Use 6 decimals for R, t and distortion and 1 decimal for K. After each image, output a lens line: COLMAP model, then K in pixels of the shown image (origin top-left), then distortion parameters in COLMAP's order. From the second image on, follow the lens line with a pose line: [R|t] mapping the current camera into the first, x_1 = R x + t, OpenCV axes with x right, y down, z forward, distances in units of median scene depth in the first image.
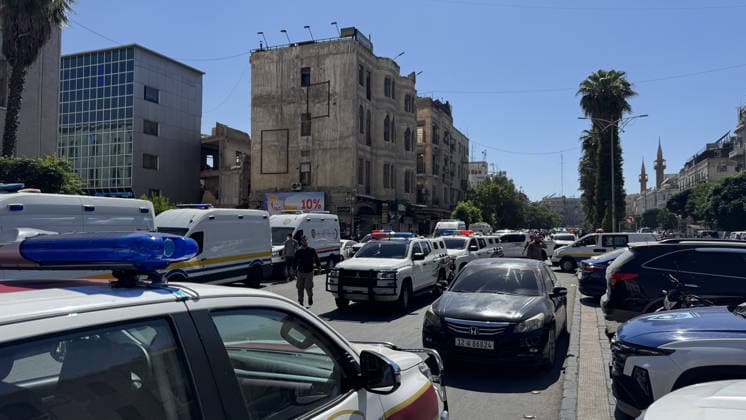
lens RADIAL K [[535.8, 0, 376.0], [0, 535.8, 212.5], [0, 0, 1]] dist [0.006293, 0.000373]
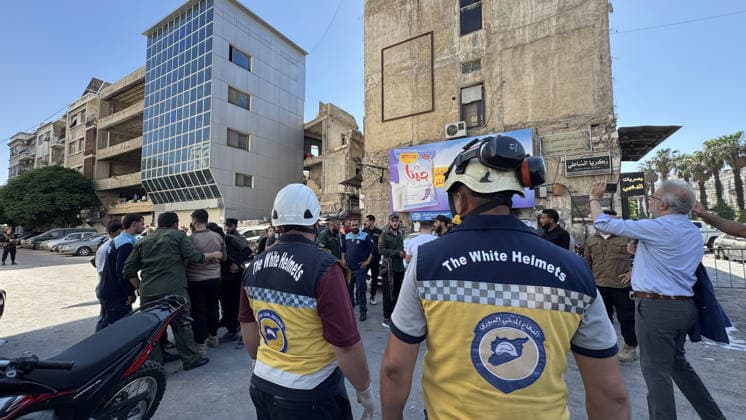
lens RADIAL K [[297.7, 0, 372.5], [0, 297.7, 213.8], [0, 0, 1]] dist [0.001305, 0.000042]
pose [[0.987328, -0.014863, -0.157998, -0.177142], [0.011169, 0.999644, -0.024247, 0.035101], [0.158302, 0.022175, 0.987142, 0.689970]]
